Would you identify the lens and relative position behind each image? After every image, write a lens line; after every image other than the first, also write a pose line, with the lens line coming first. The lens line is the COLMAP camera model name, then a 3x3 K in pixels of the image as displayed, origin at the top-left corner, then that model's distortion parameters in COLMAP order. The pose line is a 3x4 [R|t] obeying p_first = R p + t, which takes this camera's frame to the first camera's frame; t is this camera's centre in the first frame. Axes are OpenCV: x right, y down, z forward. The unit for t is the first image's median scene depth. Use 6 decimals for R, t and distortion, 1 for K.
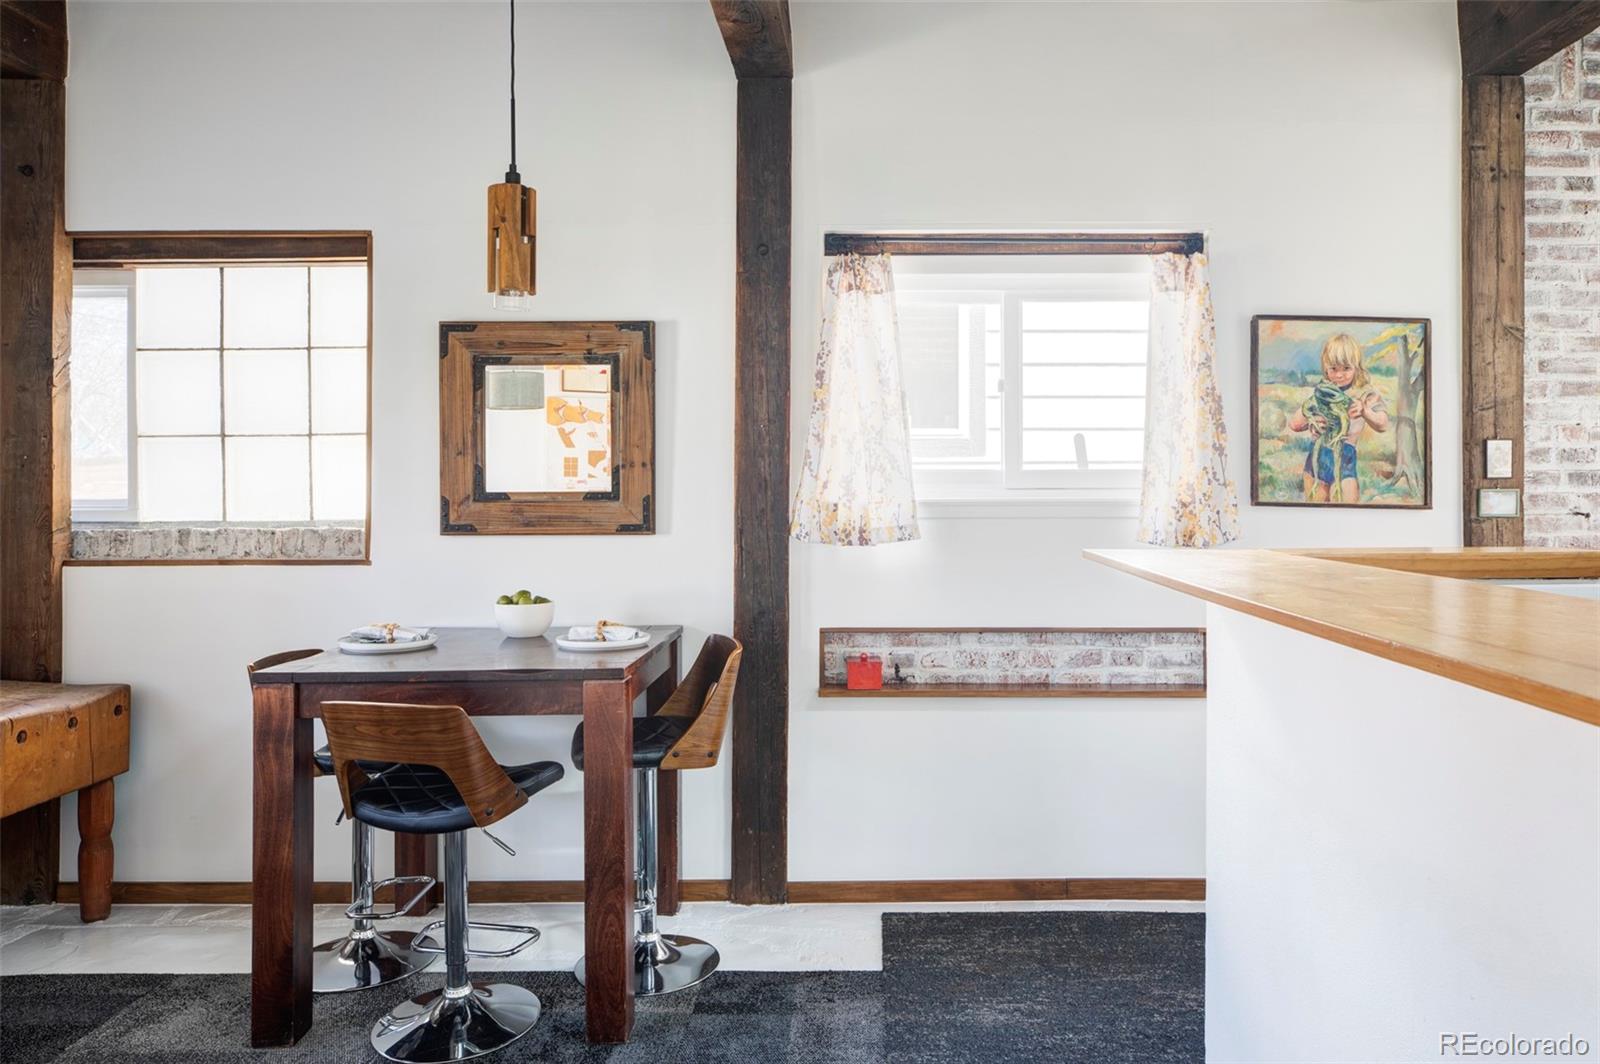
lens RADIAL K [[995.8, 0, 800.0], [0, 995.8, 532.0], [0, 0, 1]] dist [0.003008, 0.001666]
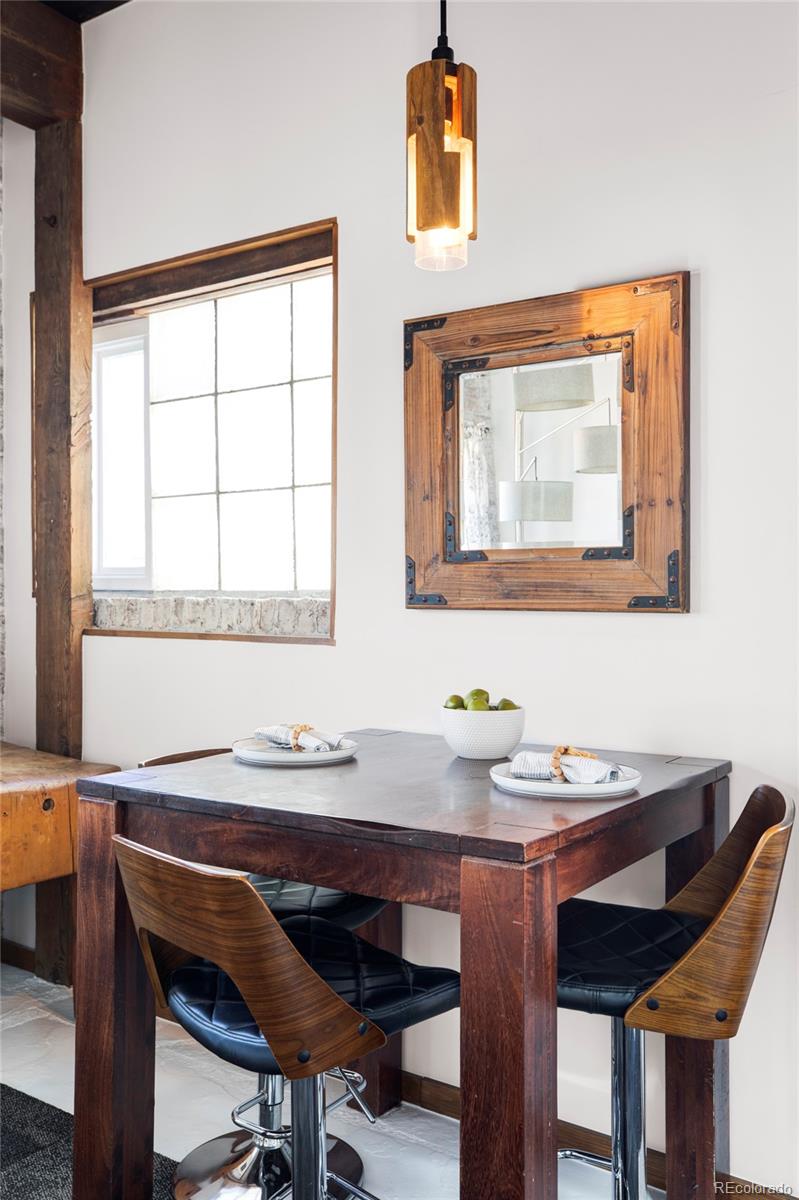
lens RADIAL K [[1042.0, 0, 399.5], [0, 1042.0, 600.0], [0, 0, 1]] dist [0.016715, 0.030010]
pose [[0.855700, 0.015123, -0.517250, 0.039842], [-0.028804, 0.999415, -0.018430, 0.011369], [0.516669, 0.030669, 0.855636, 0.330413]]
